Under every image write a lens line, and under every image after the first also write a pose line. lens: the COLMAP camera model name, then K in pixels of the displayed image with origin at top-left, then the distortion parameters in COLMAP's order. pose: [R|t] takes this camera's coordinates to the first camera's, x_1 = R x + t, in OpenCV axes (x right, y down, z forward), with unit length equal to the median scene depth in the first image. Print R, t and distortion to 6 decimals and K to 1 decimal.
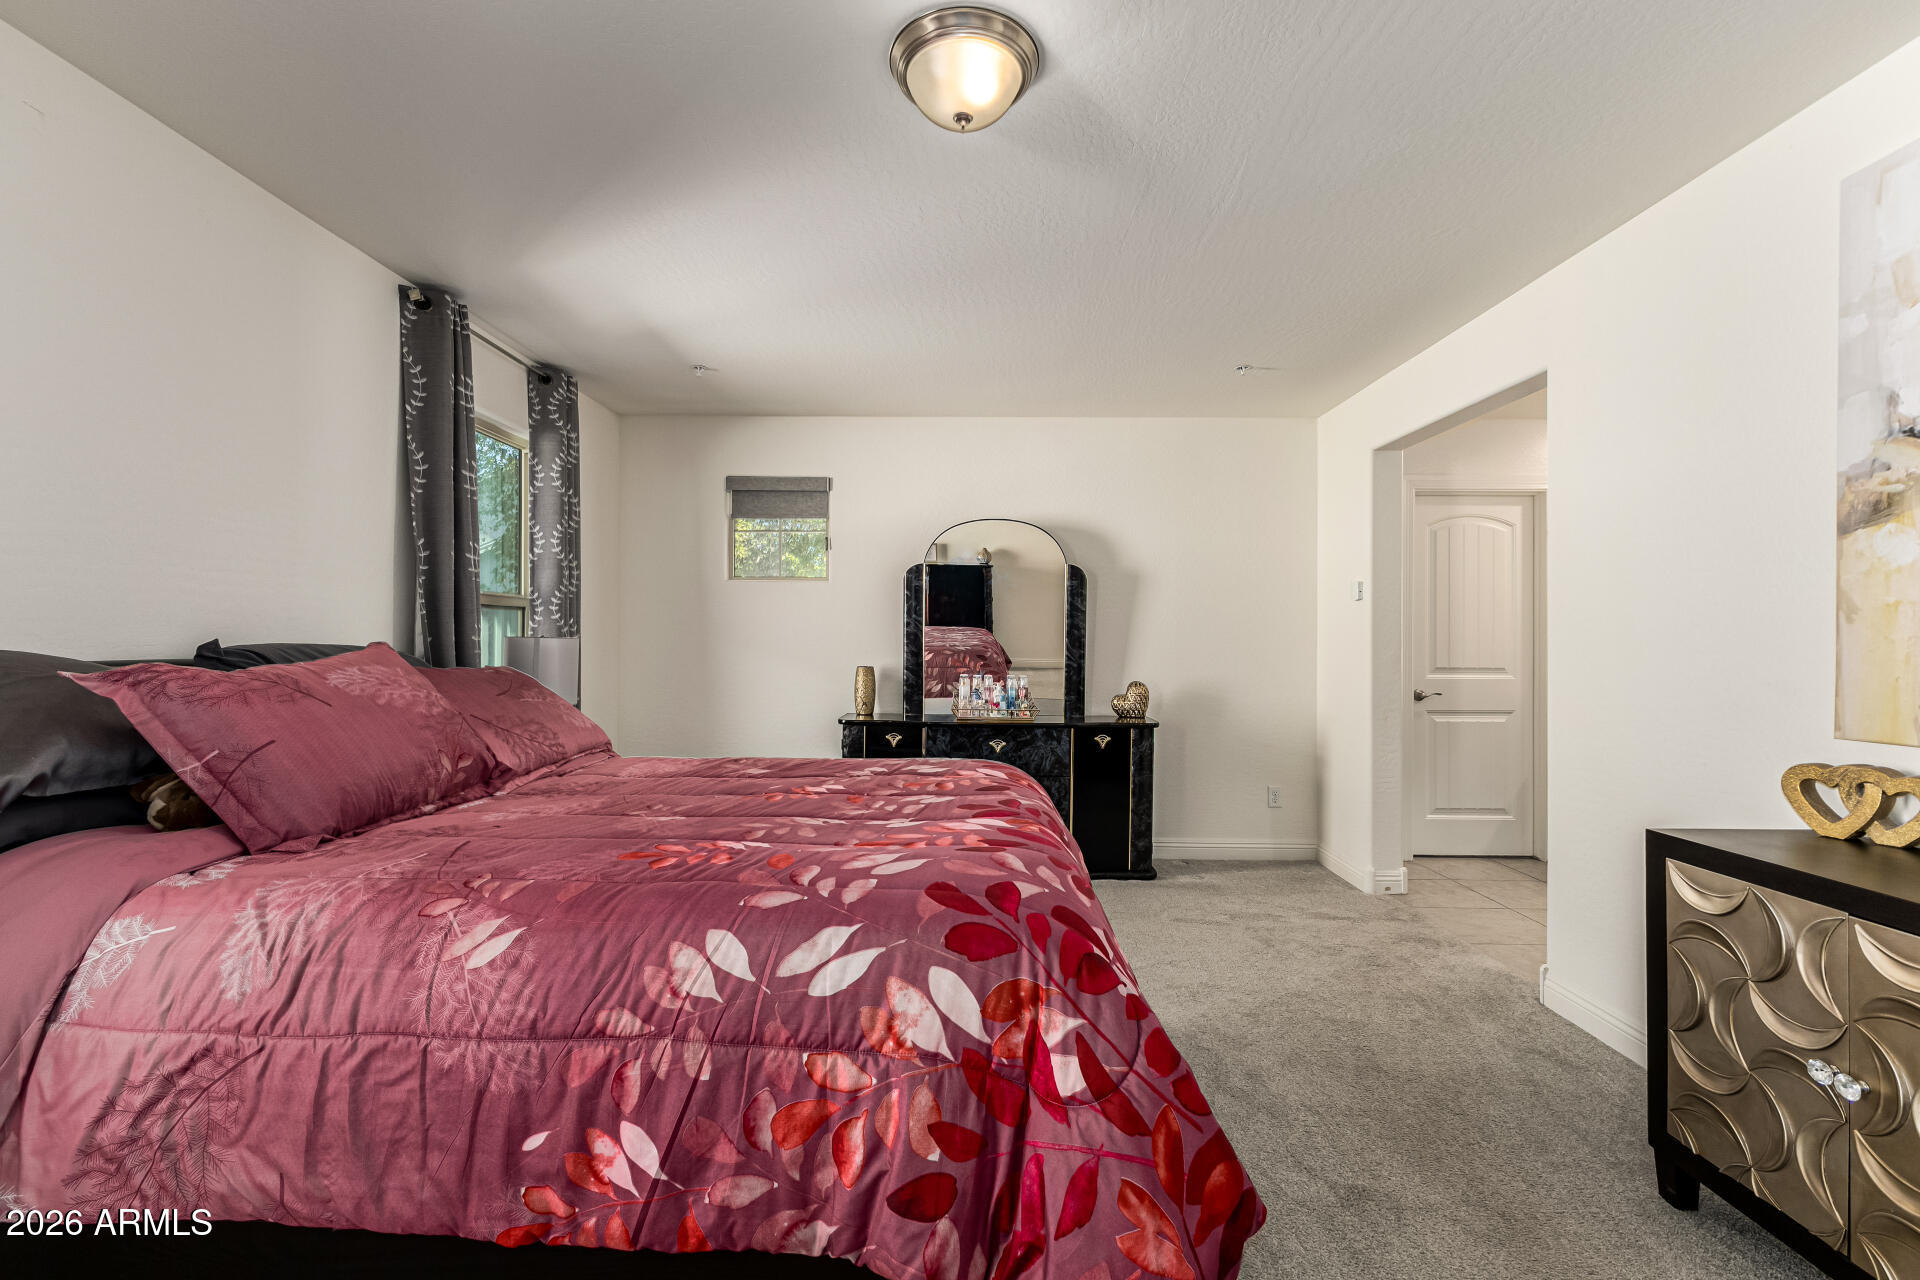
lens RADIAL K [[835.7, 0, 967.2], [0, 835.7, 633.9], [0, 0, 1]] dist [0.010735, -0.002055]
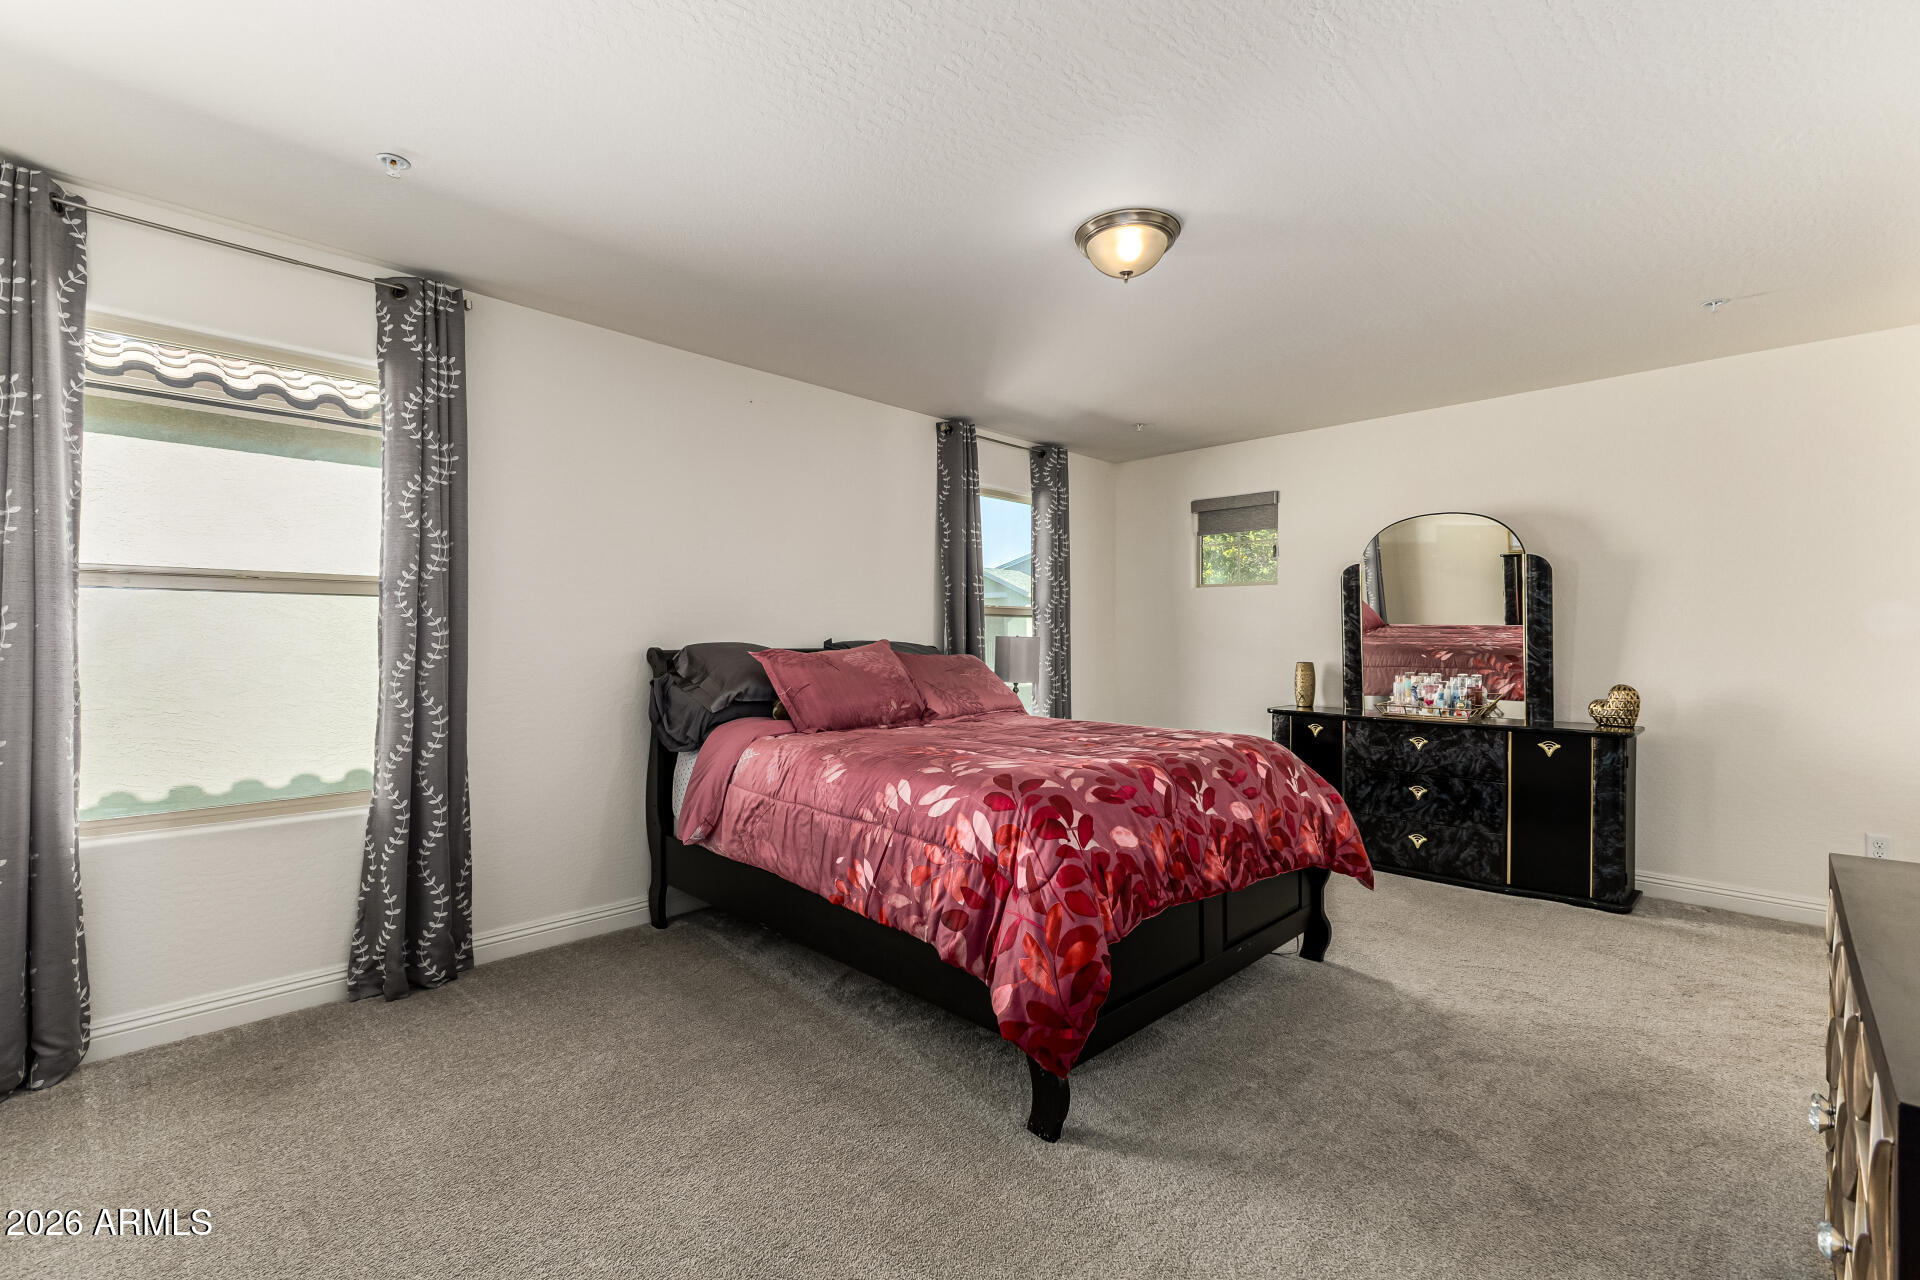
lens RADIAL K [[835.7, 0, 954.2], [0, 835.7, 639.6], [0, 0, 1]] dist [0.010735, -0.002055]
pose [[0.715055, -0.002456, -0.699064, 1.200530], [0.007612, 0.999962, 0.004272, 0.005242], [0.699027, -0.008376, 0.715046, -0.361330]]
